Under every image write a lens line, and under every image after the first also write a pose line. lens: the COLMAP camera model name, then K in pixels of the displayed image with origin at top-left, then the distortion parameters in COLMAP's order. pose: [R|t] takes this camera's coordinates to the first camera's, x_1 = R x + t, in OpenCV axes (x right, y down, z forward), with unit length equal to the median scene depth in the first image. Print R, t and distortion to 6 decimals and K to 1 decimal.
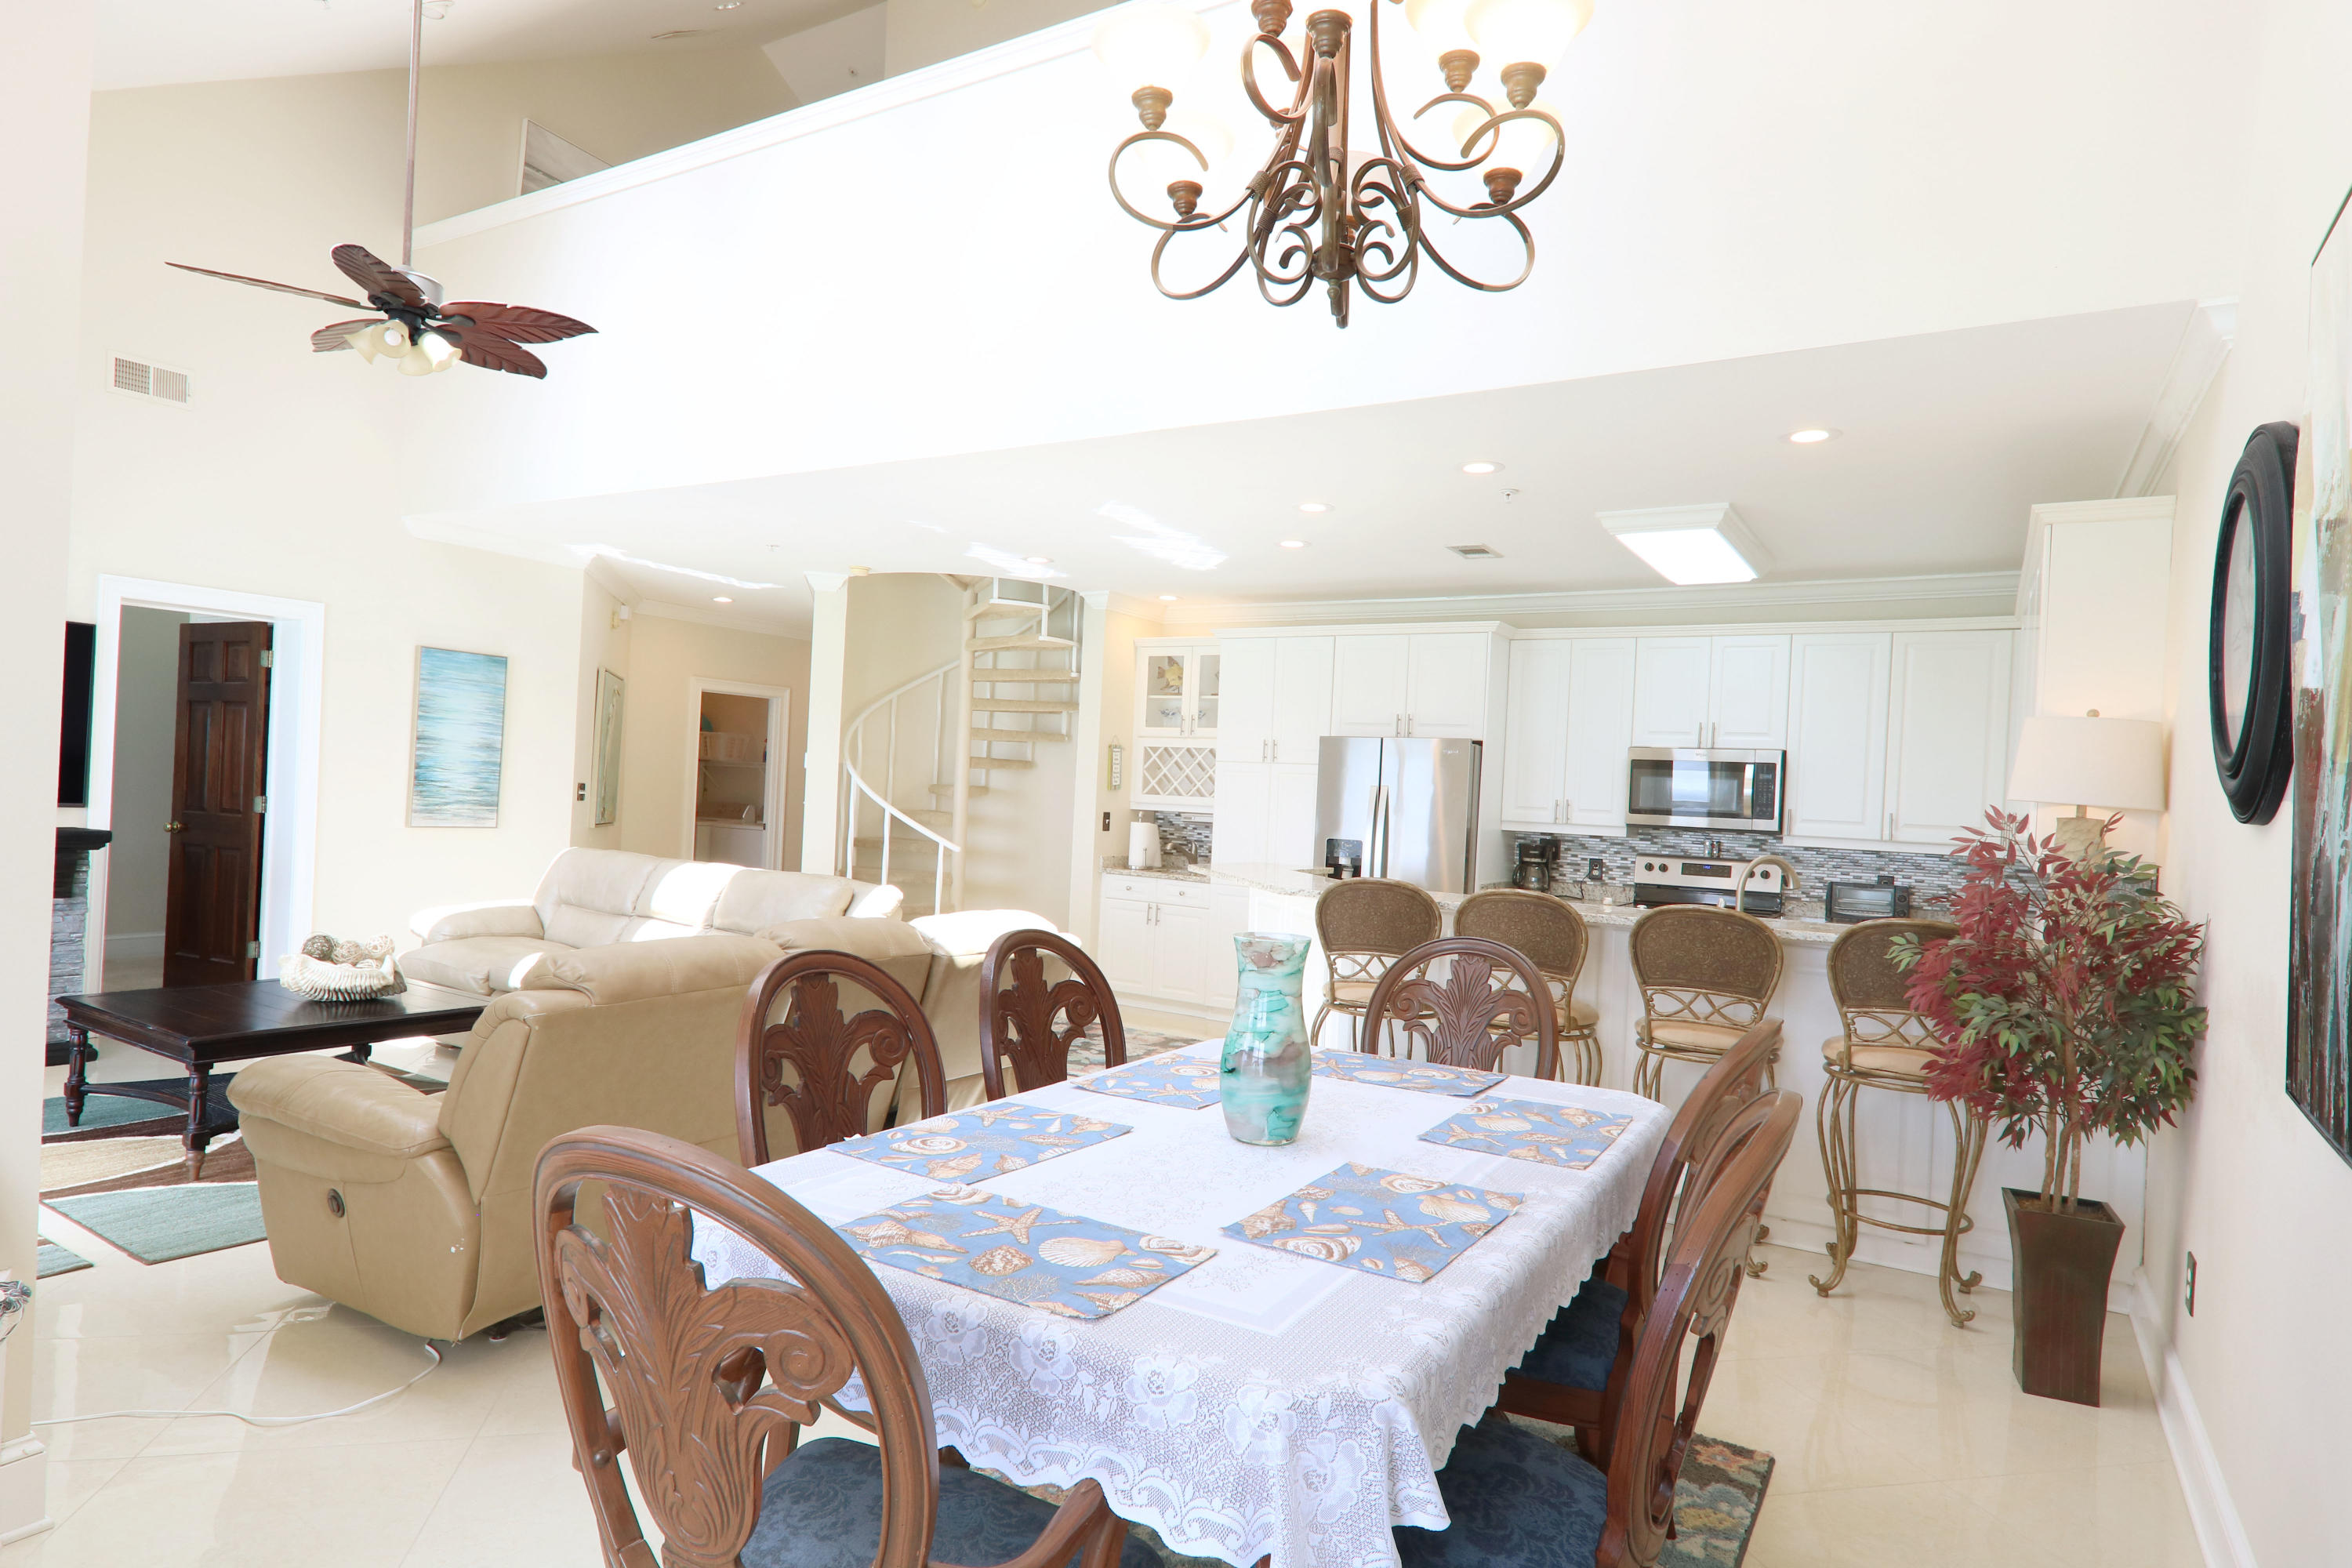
lens RADIAL K [[1317.3, 0, 1170.9], [0, 1317.3, 791.5], [0, 0, 1]] dist [0.010016, 0.000857]
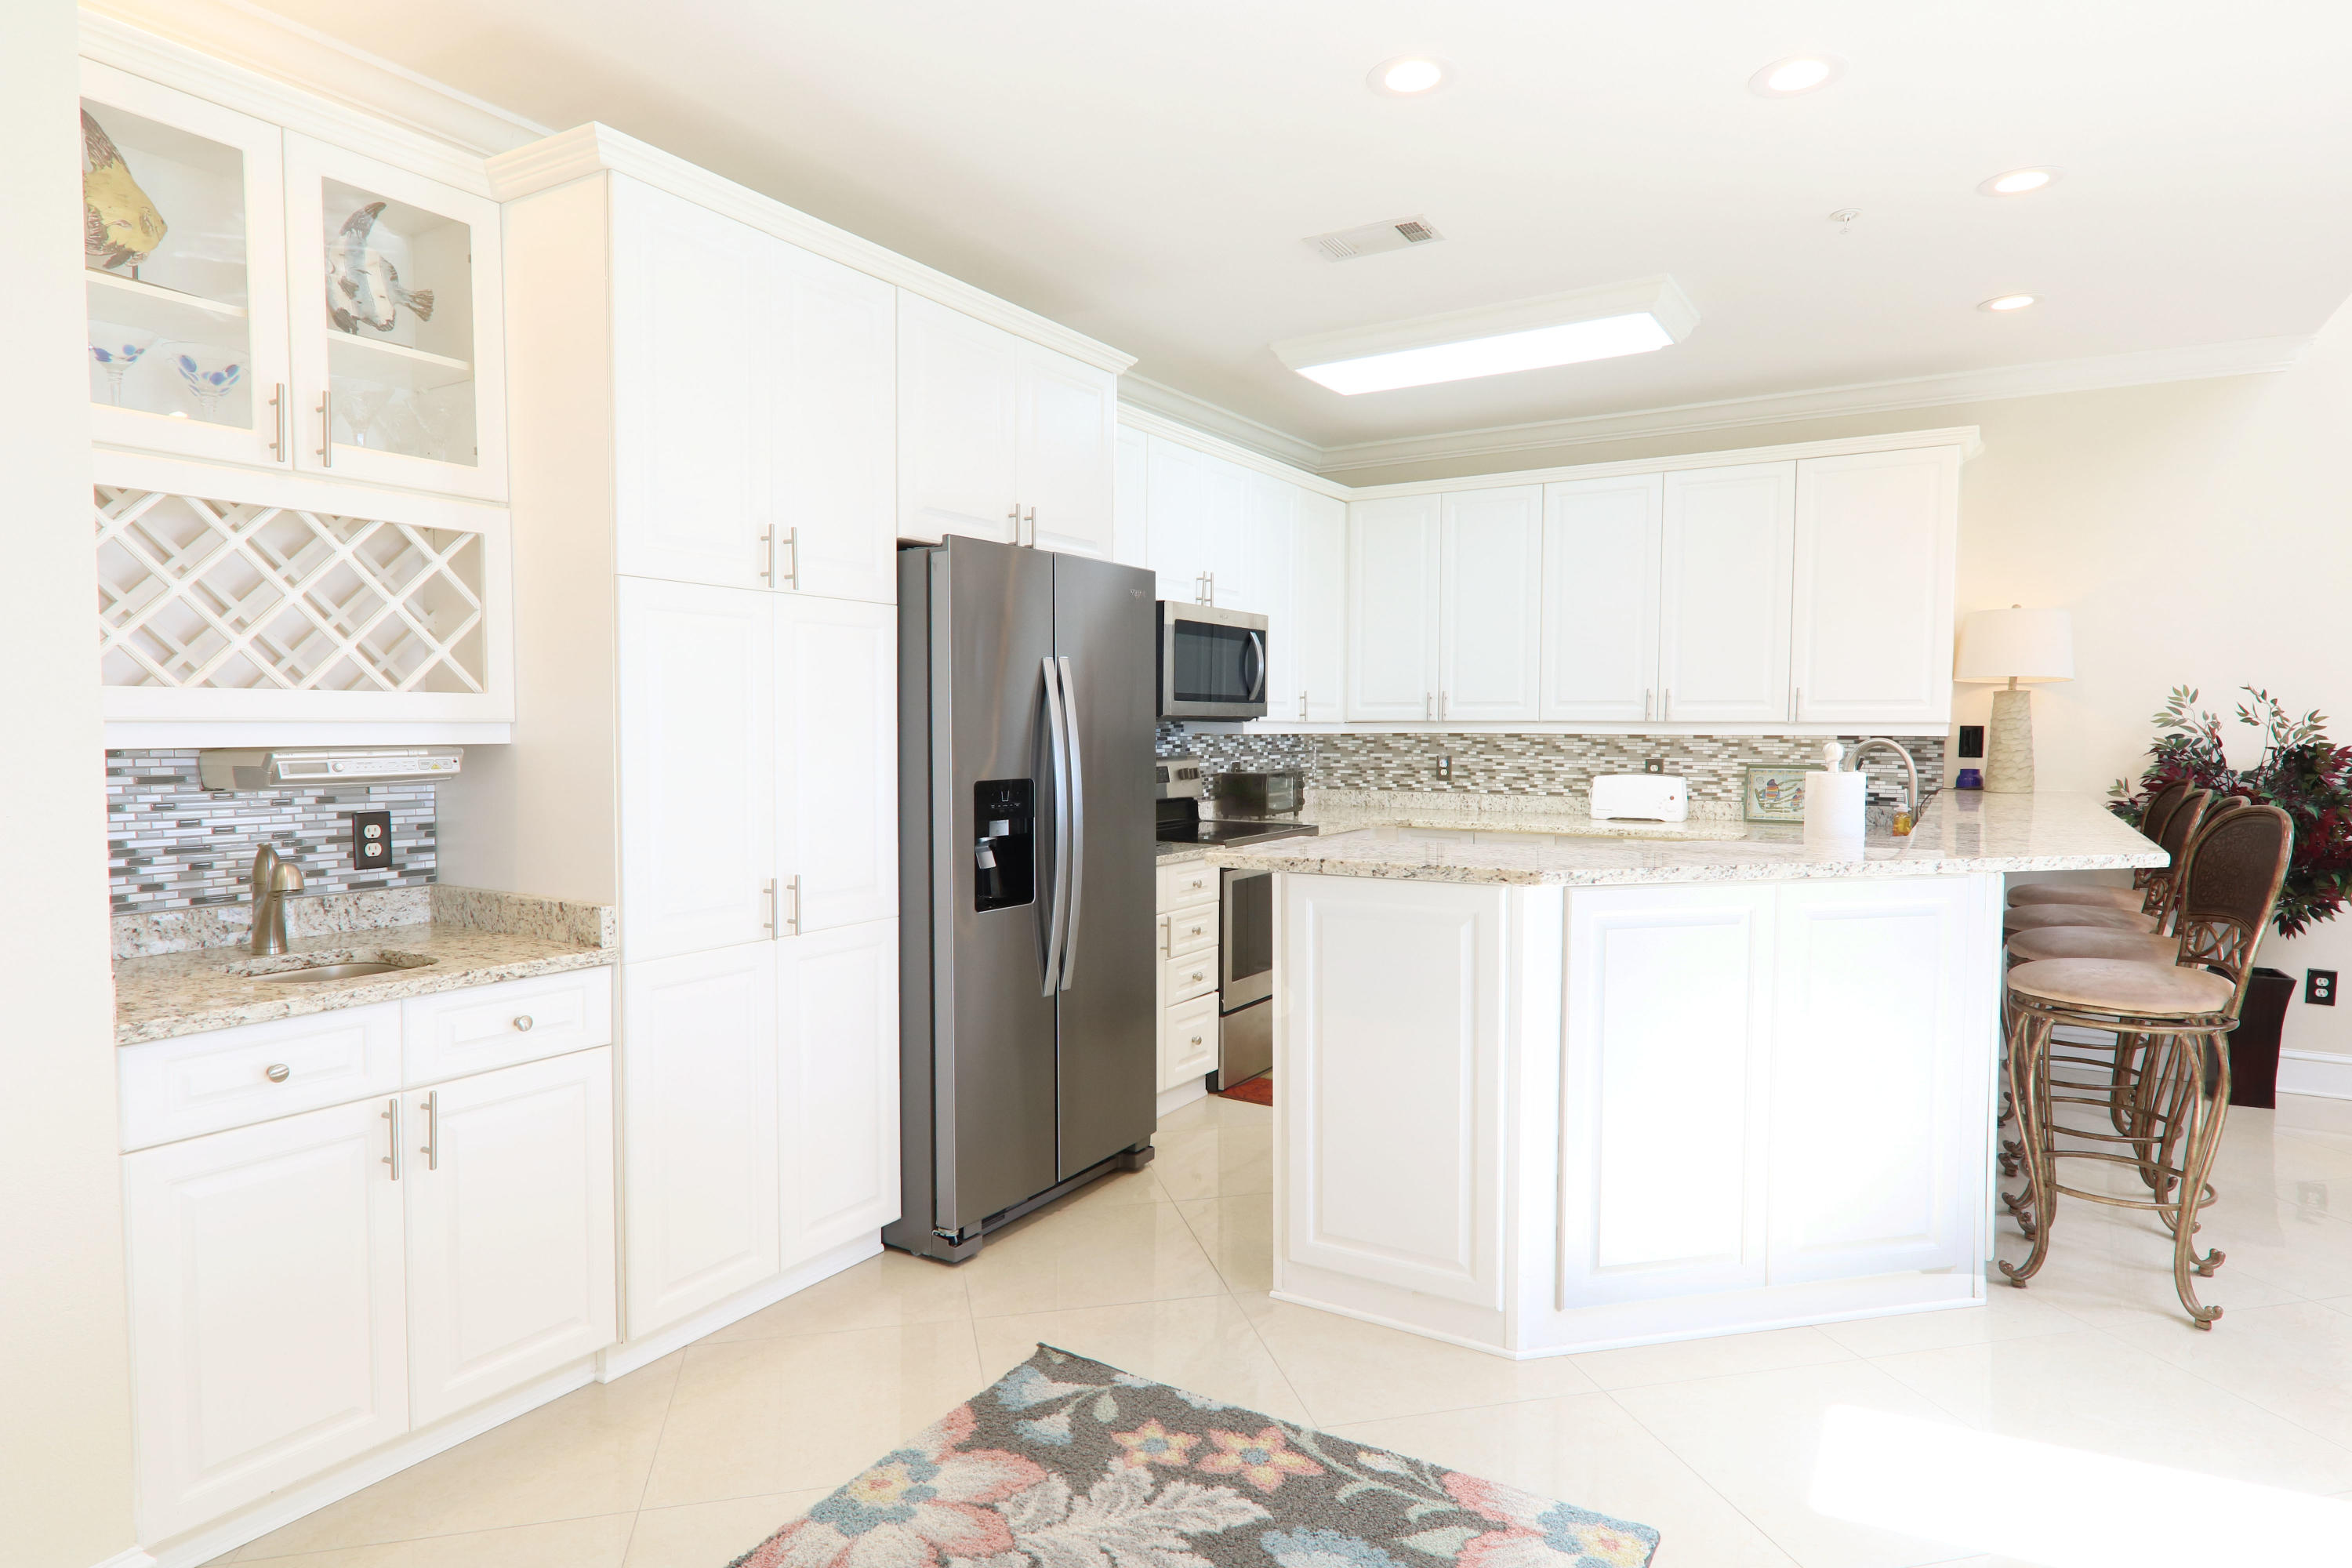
lens RADIAL K [[1317.3, 0, 1174.1], [0, 1317.3, 793.7], [0, 0, 1]] dist [0.010016, 0.000857]
pose [[-0.014122, -0.099665, 0.994921, -0.268138], [-0.003036, 0.995020, 0.099632, -0.002764], [-0.999896, -0.001614, -0.014355, 0.821203]]
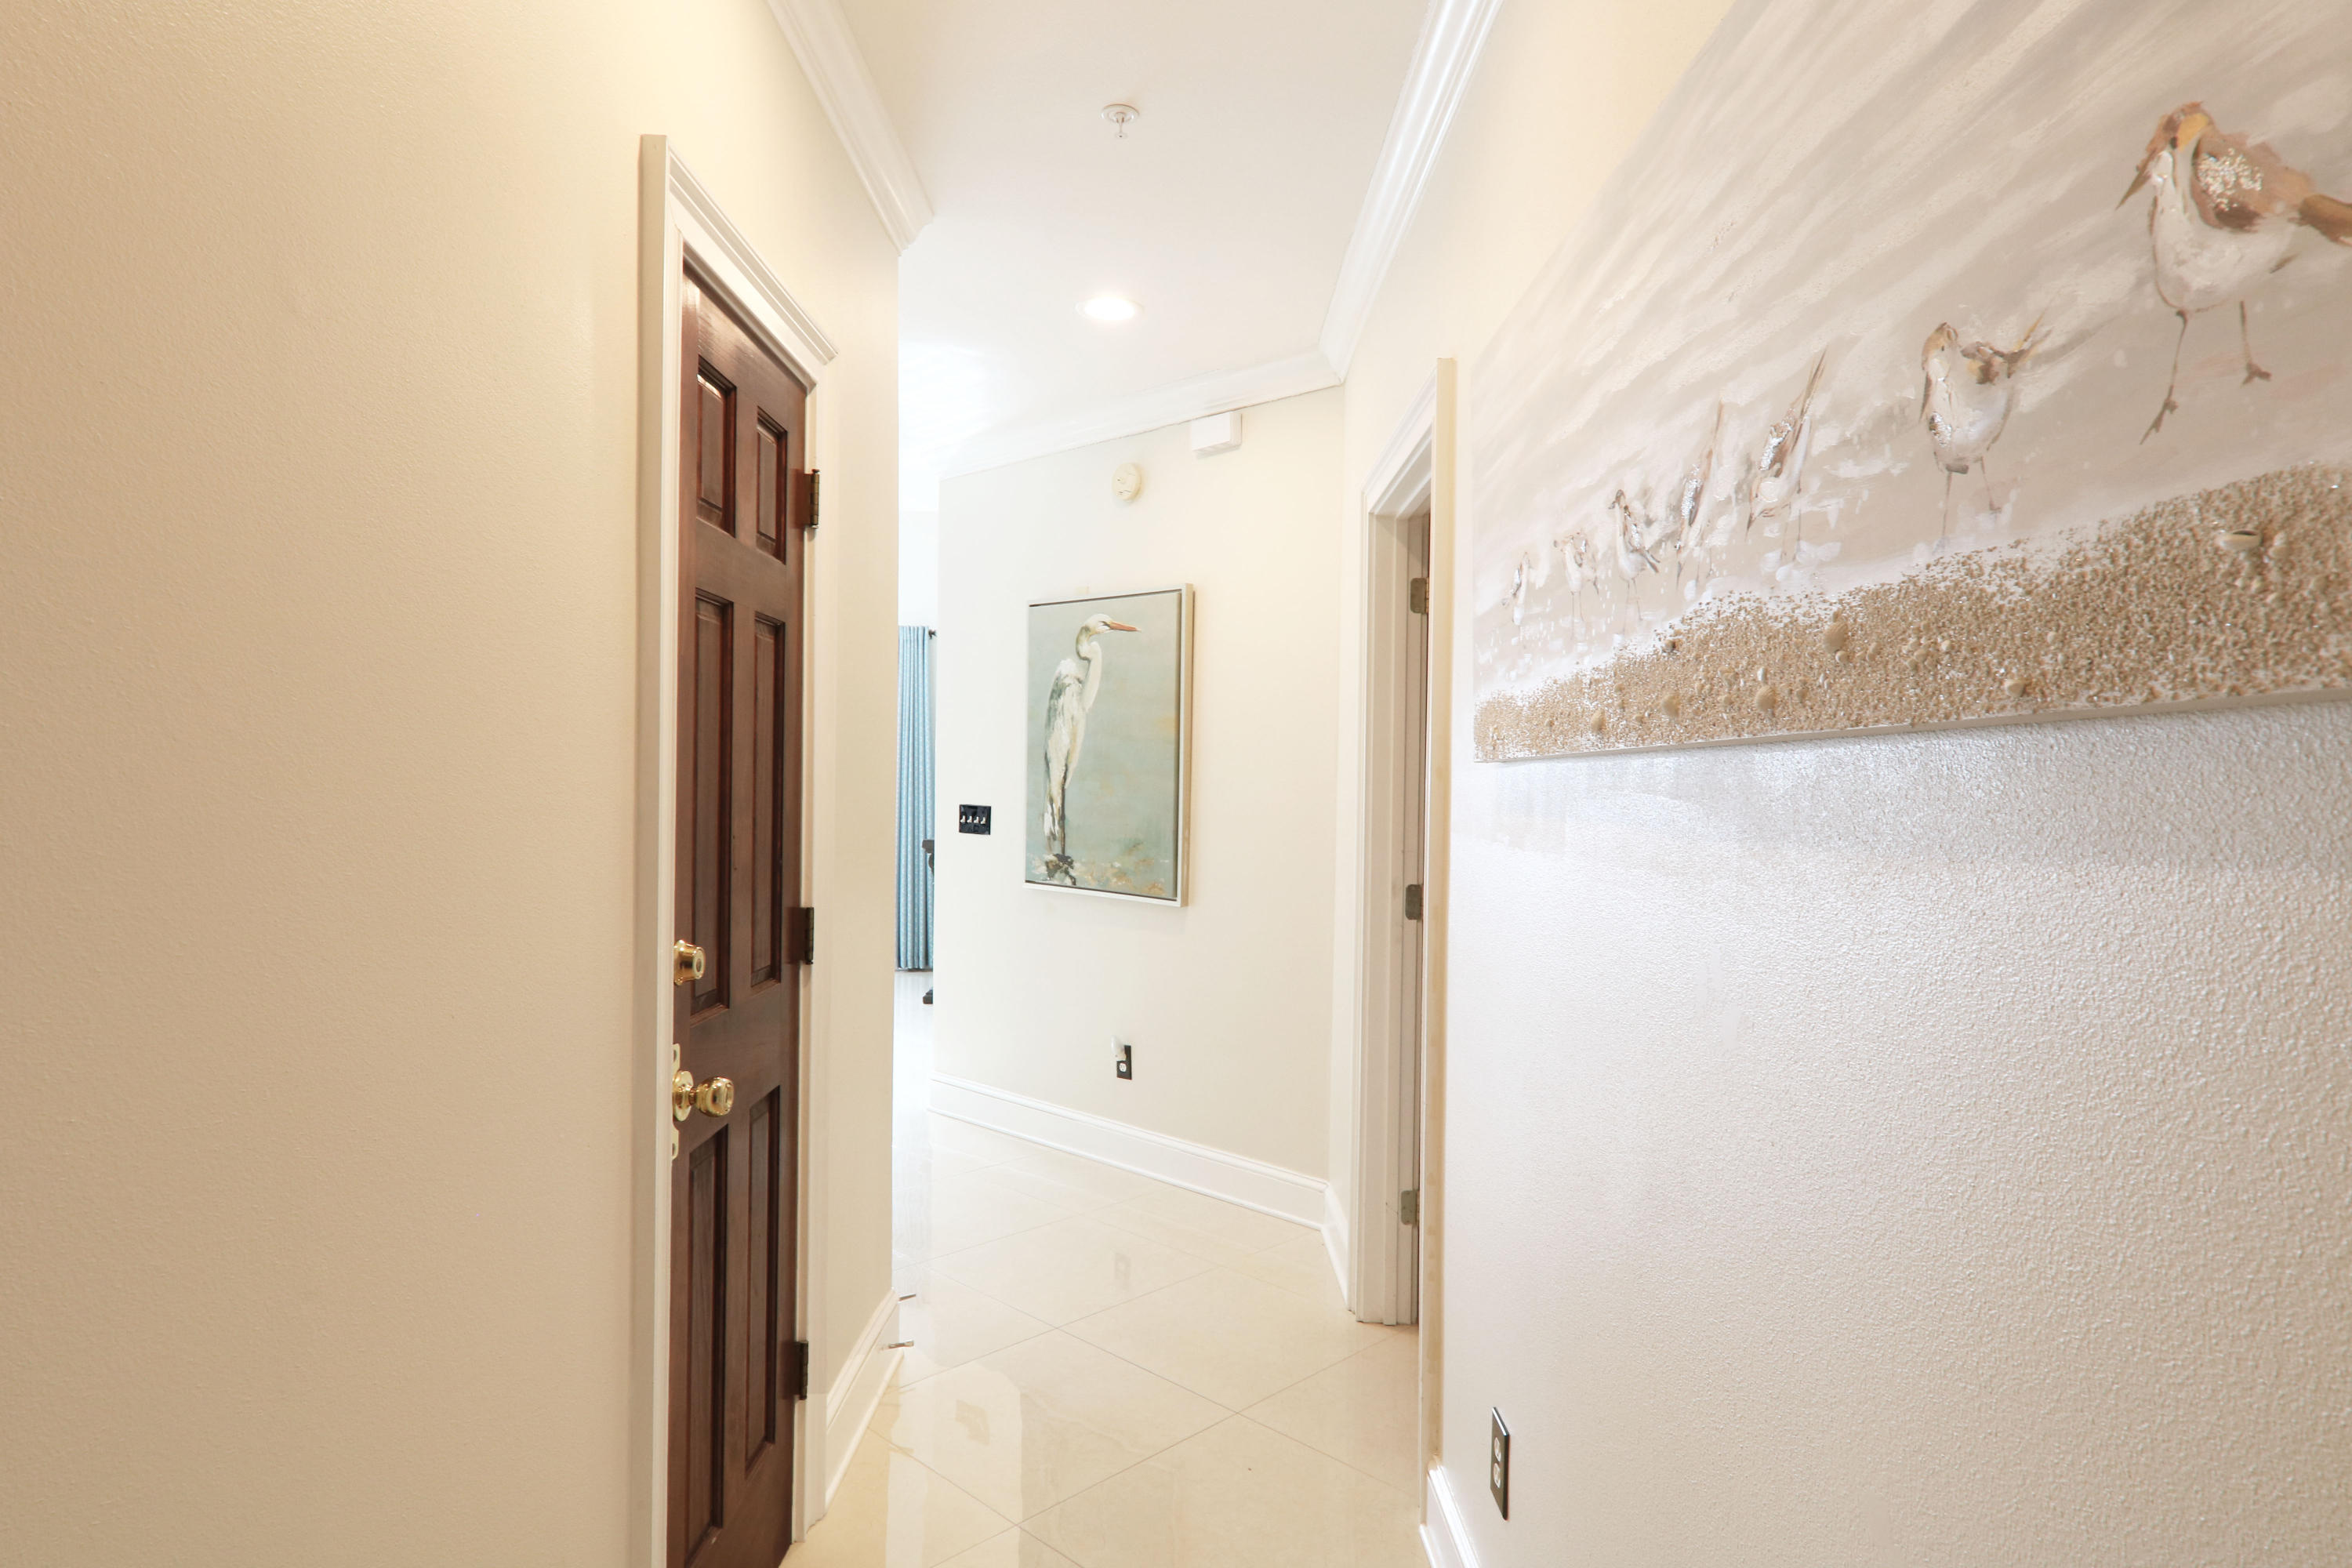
lens RADIAL K [[1317.3, 0, 1173.8], [0, 1317.3, 776.0], [0, 0, 1]] dist [0.010016, 0.000857]
pose [[-0.849981, -0.051338, -0.524306, -0.198982], [-0.046817, 0.998664, -0.021888, -0.010512], [0.524729, 0.005942, -0.851248, 1.540933]]
